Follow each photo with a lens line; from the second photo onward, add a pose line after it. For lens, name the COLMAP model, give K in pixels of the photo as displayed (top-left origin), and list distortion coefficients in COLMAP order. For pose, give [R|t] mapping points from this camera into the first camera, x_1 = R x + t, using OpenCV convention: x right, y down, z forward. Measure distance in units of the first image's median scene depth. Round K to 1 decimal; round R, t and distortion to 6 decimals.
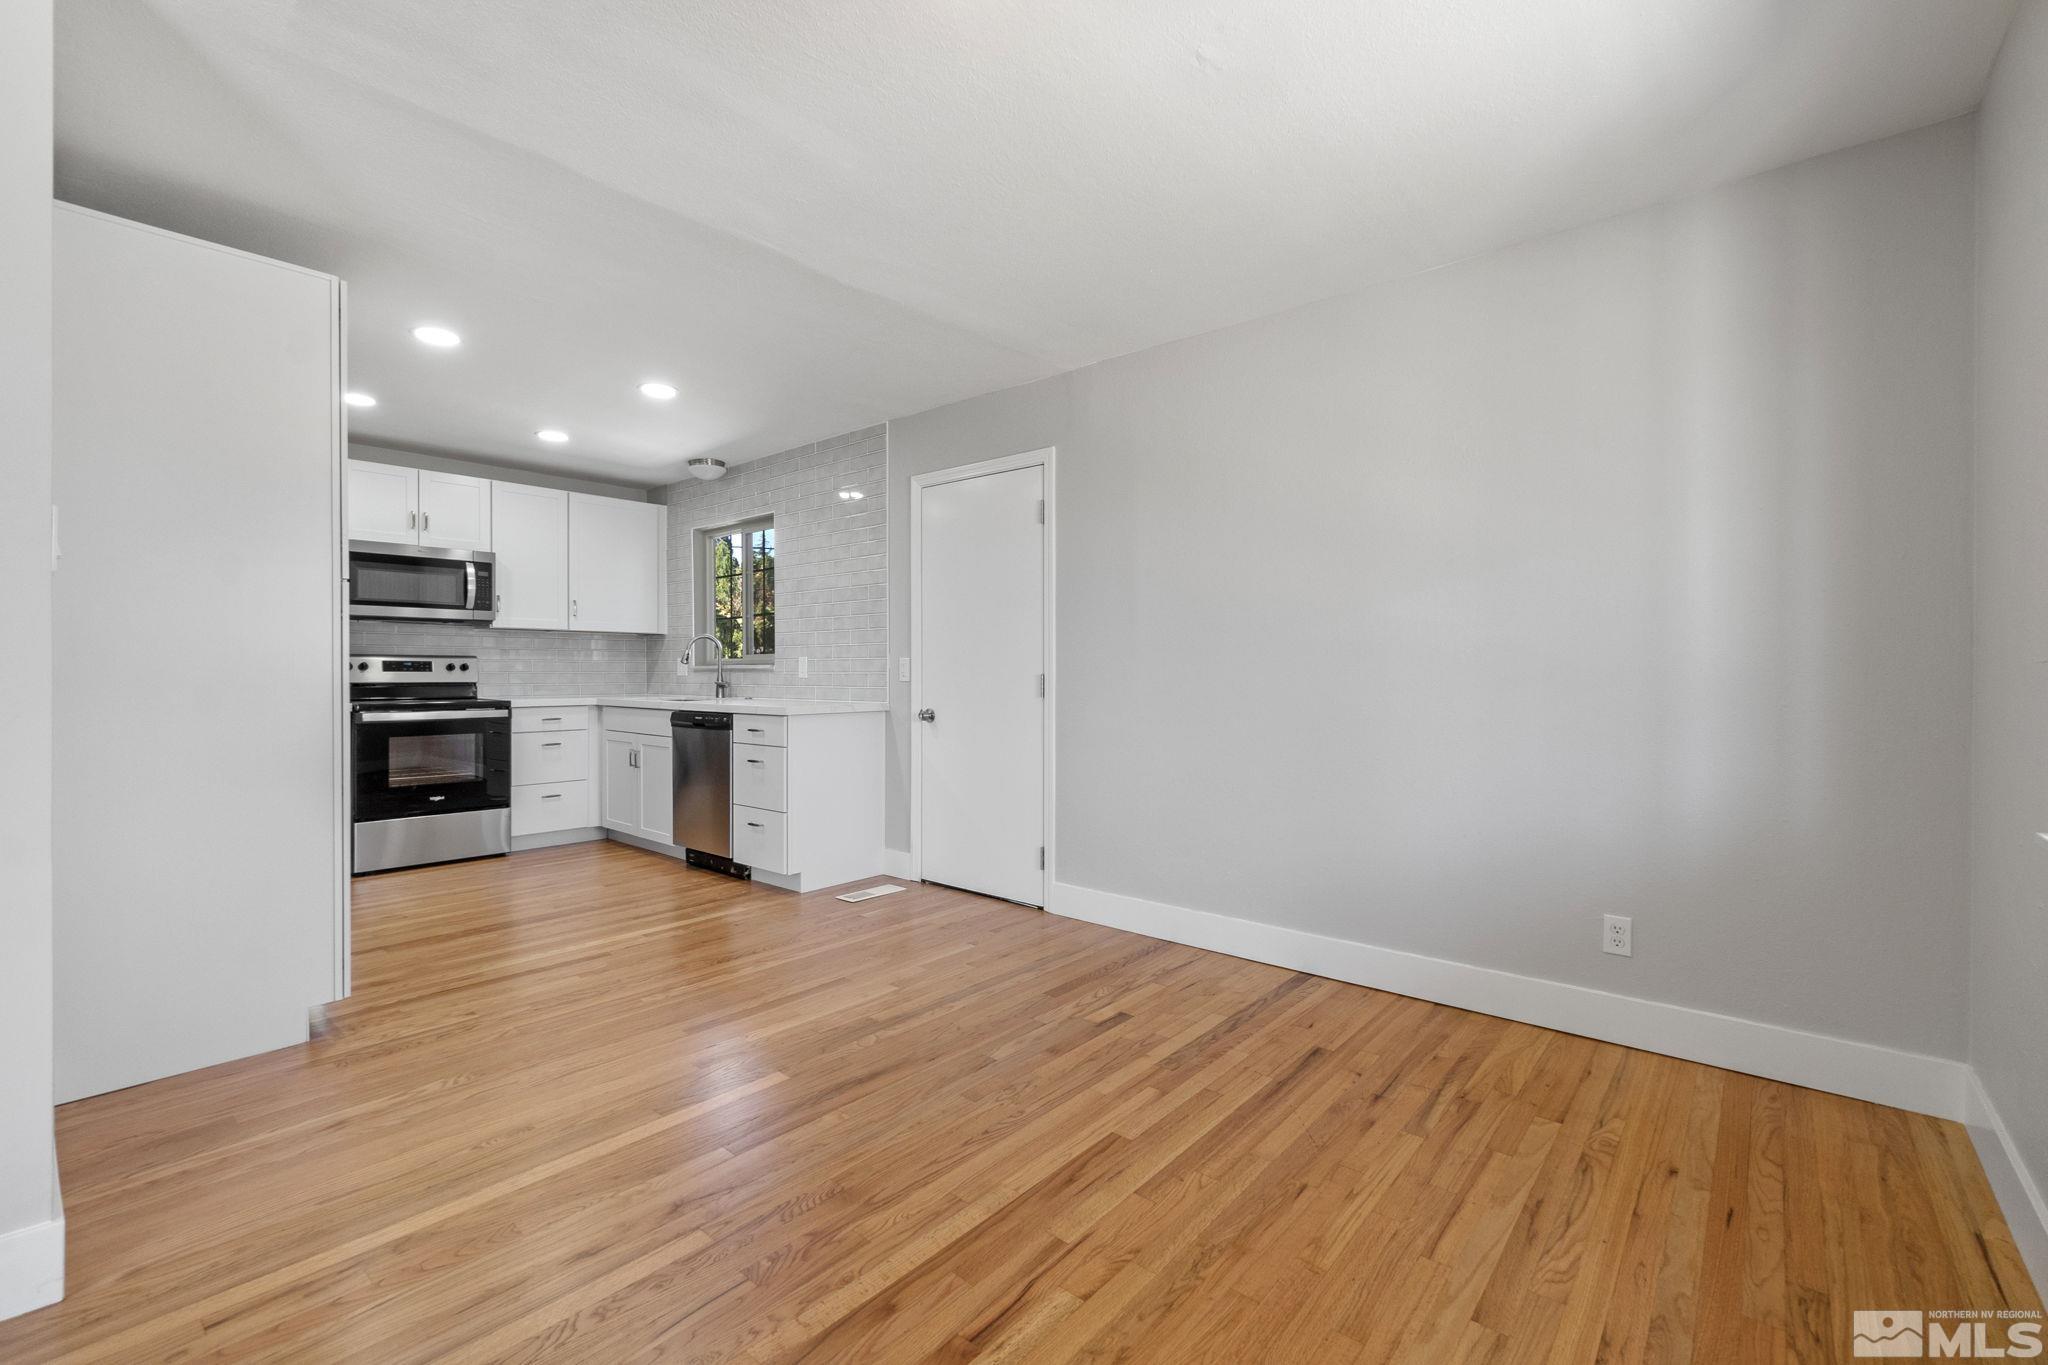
lens RADIAL K [[872.1, 0, 1016.5], [0, 872.1, 675.9], [0, 0, 1]] dist [-0.005815, 0.000781]
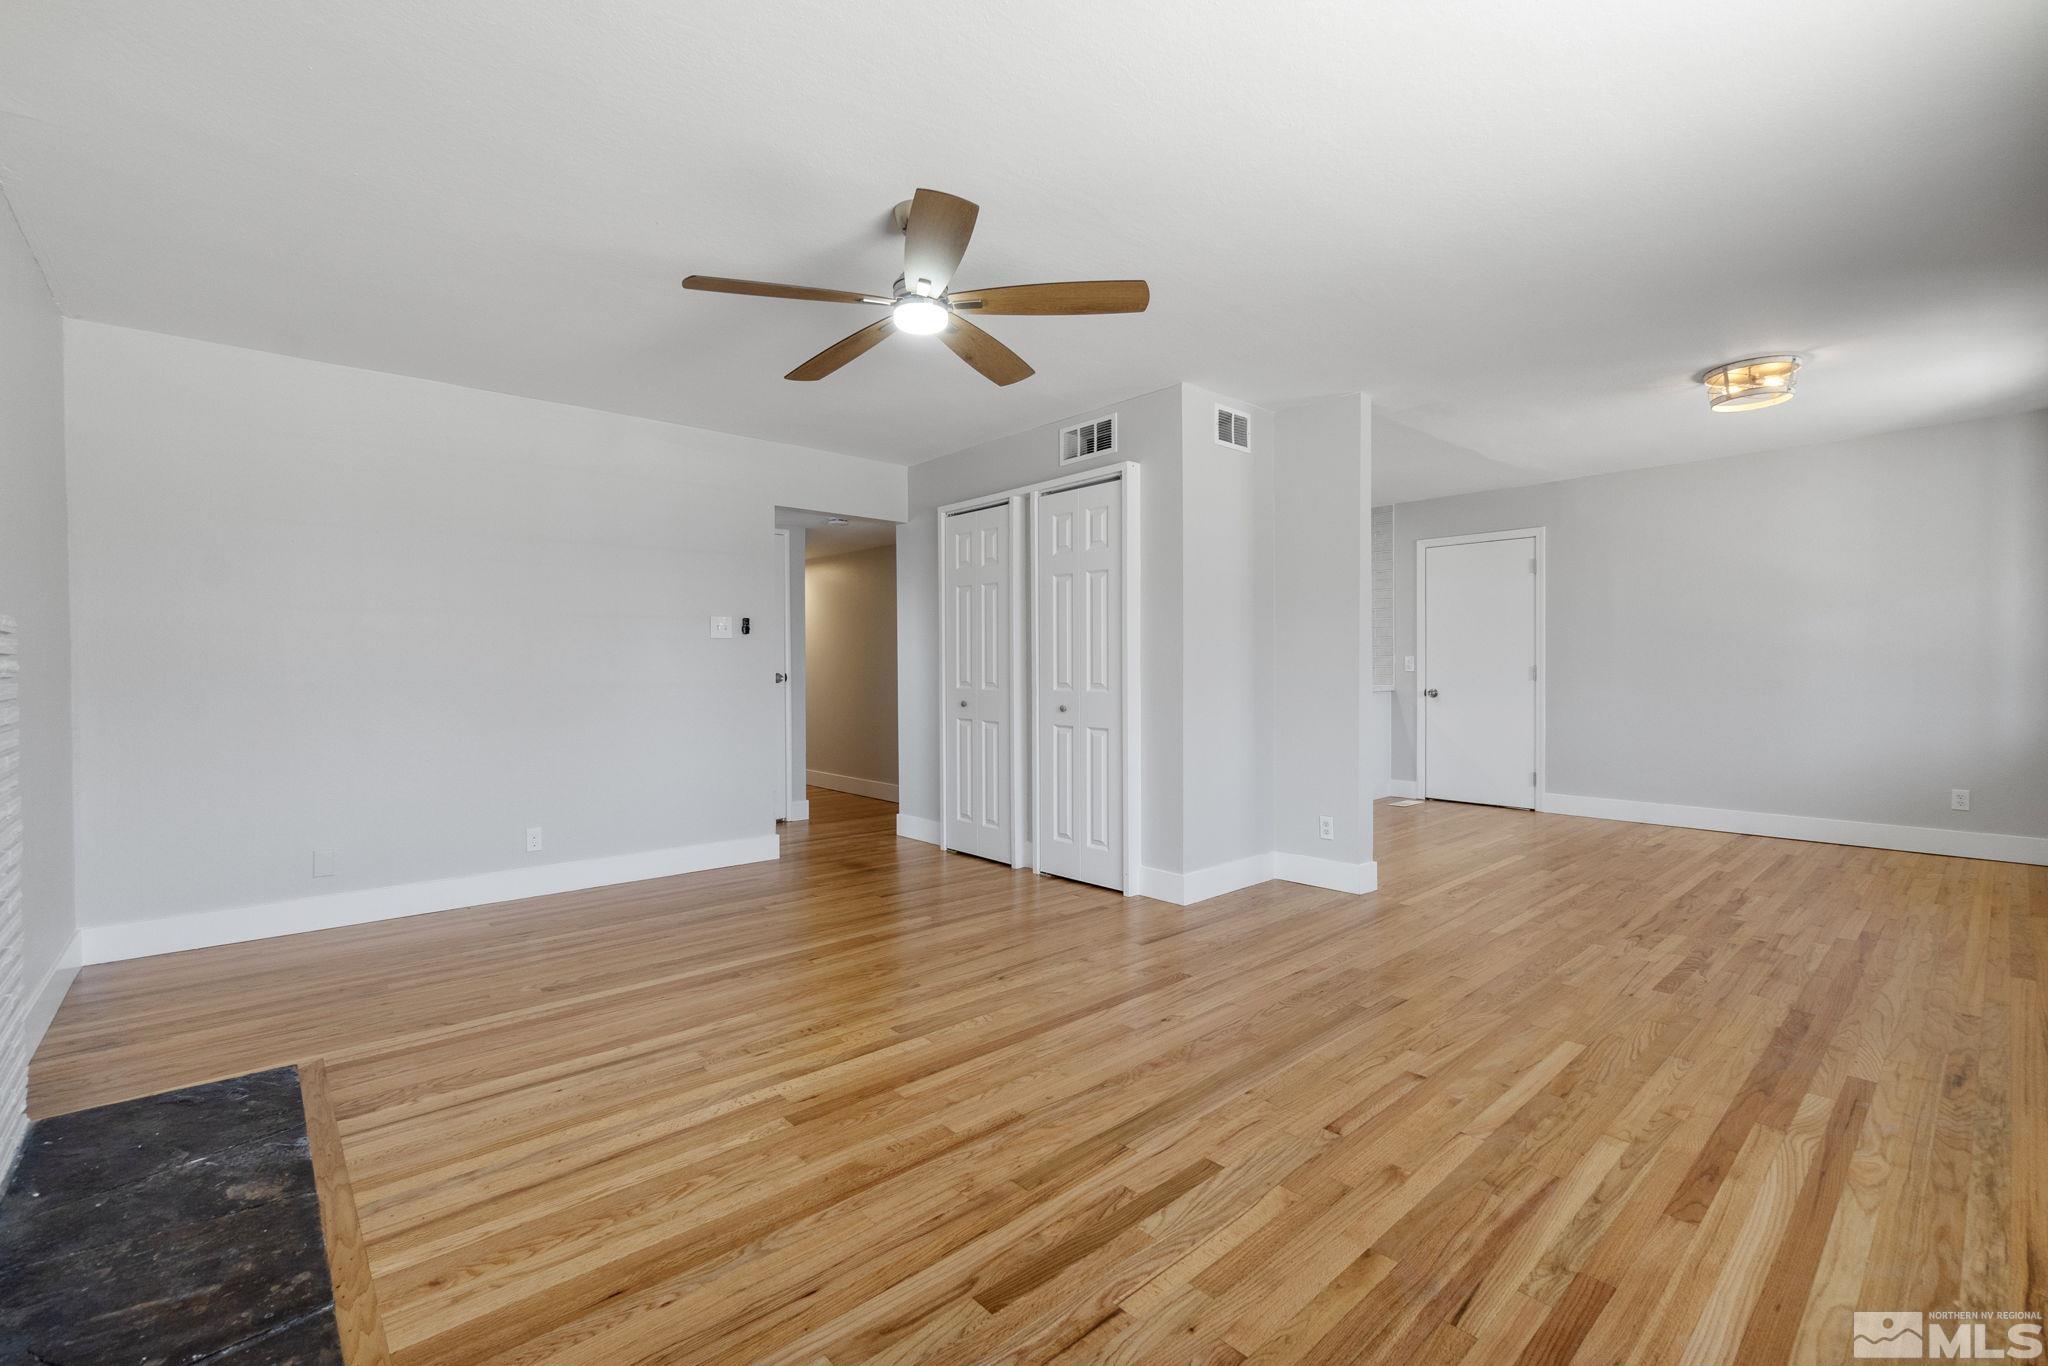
lens RADIAL K [[885.4, 0, 1011.8], [0, 885.4, 692.1], [0, 0, 1]] dist [-0.003581, 0.000100]
pose [[0.991690, -0.005588, -0.128533, -0.722275], [0.008833, 0.999656, 0.024687, -0.002986], [0.128351, -0.025617, 0.991398, -0.759829]]
